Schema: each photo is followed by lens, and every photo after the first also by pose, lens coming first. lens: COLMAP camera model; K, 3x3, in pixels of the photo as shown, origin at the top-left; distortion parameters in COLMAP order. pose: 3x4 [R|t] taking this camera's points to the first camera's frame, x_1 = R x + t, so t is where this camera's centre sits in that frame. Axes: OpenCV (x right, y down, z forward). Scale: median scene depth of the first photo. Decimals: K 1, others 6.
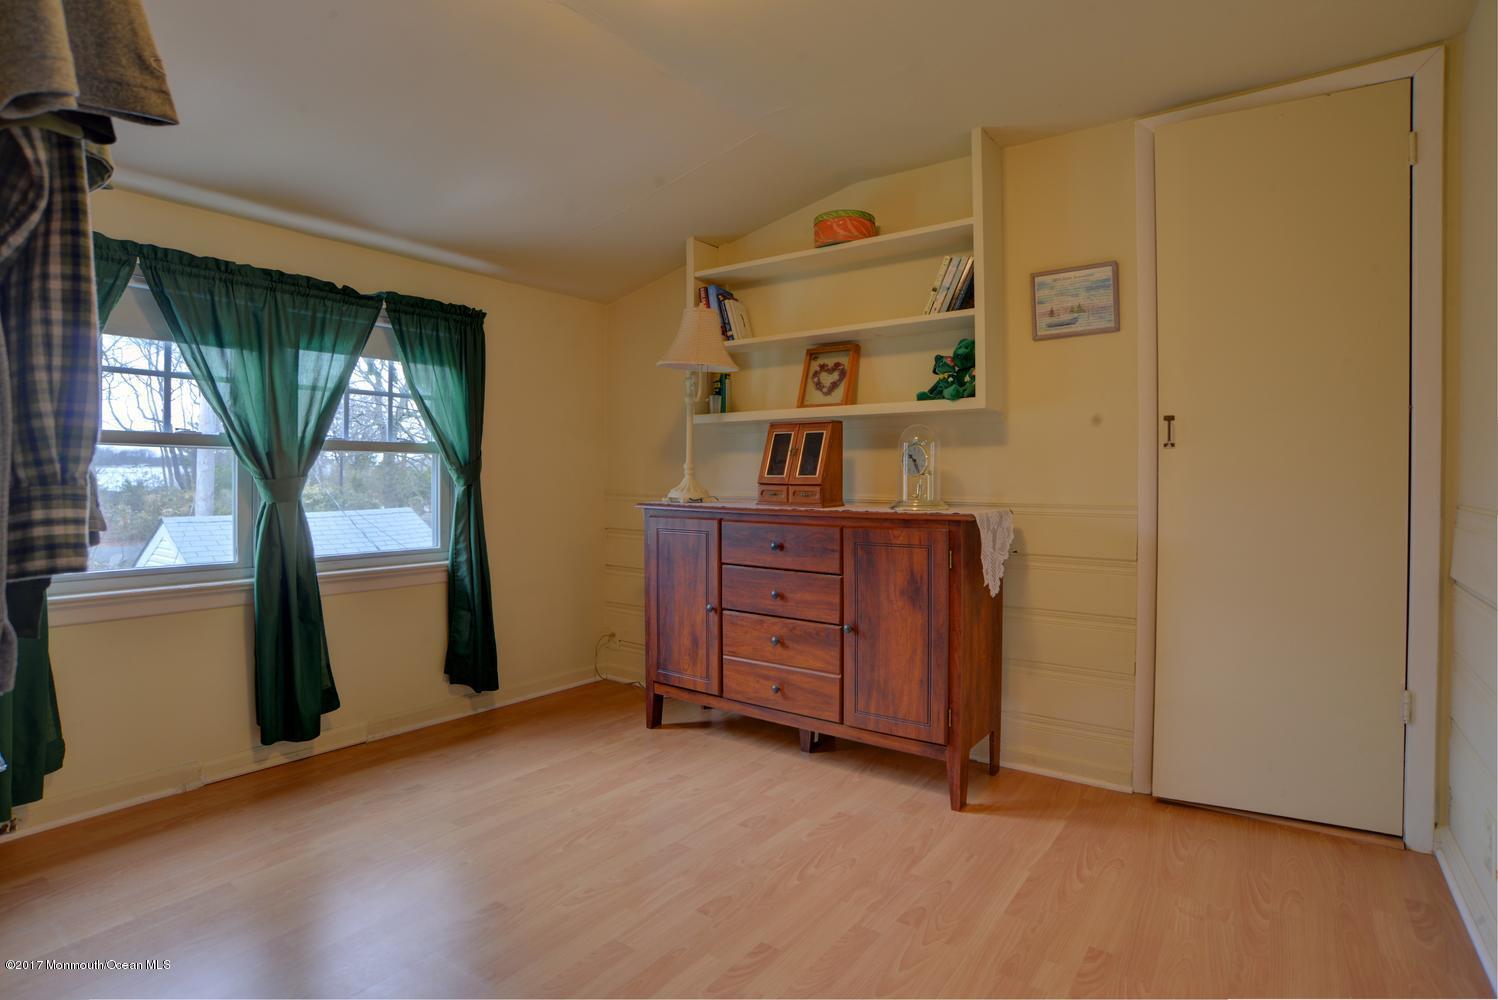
lens RADIAL K [[764.8, 0, 748.4], [0, 764.8, 489.4], [0, 0, 1]] dist [-0.098817, 0.045566]
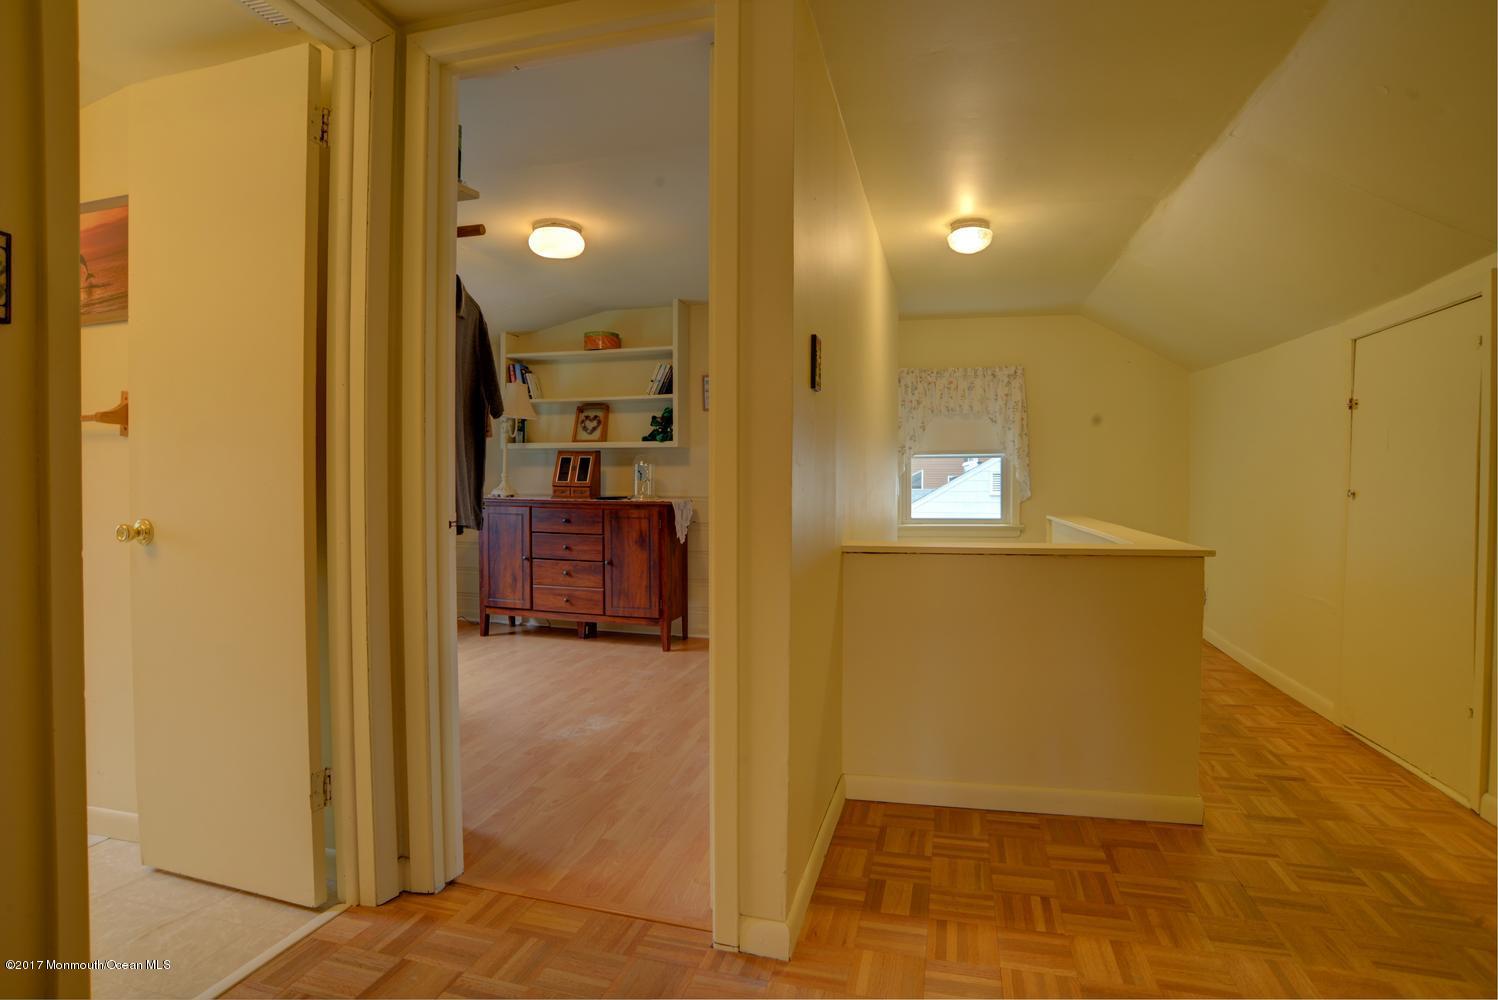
lens RADIAL K [[764.8, 0, 748.4], [0, 764.8, 489.4], [0, 0, 1]] dist [-0.098817, 0.045566]
pose [[0.930831, -0.004354, 0.365425, -0.210838], [0.003033, 0.999987, 0.004190, -0.005886], [-0.365439, -0.002792, 0.930831, -0.801654]]
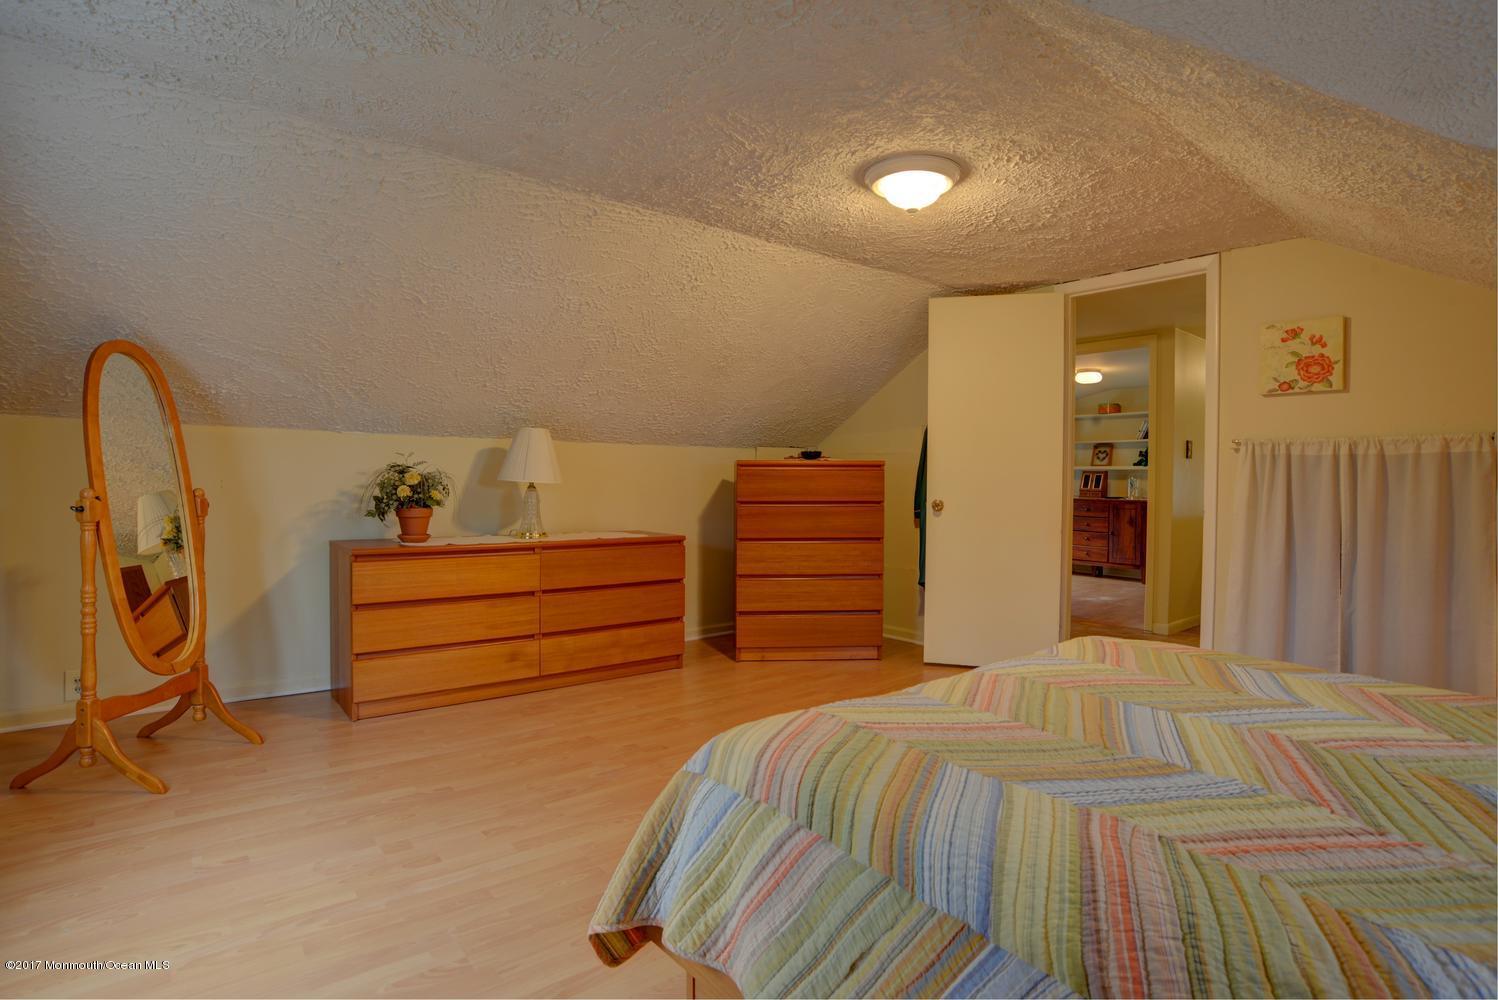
lens RADIAL K [[764.8, 0, 748.4], [0, 764.8, 489.4], [0, 0, 1]] dist [-0.098817, 0.045566]
pose [[0.966457, 0.011444, -0.256573, -0.528674], [-0.010623, 0.999933, 0.004585, -0.012675], [0.256609, -0.001705, 0.966514, -2.427594]]
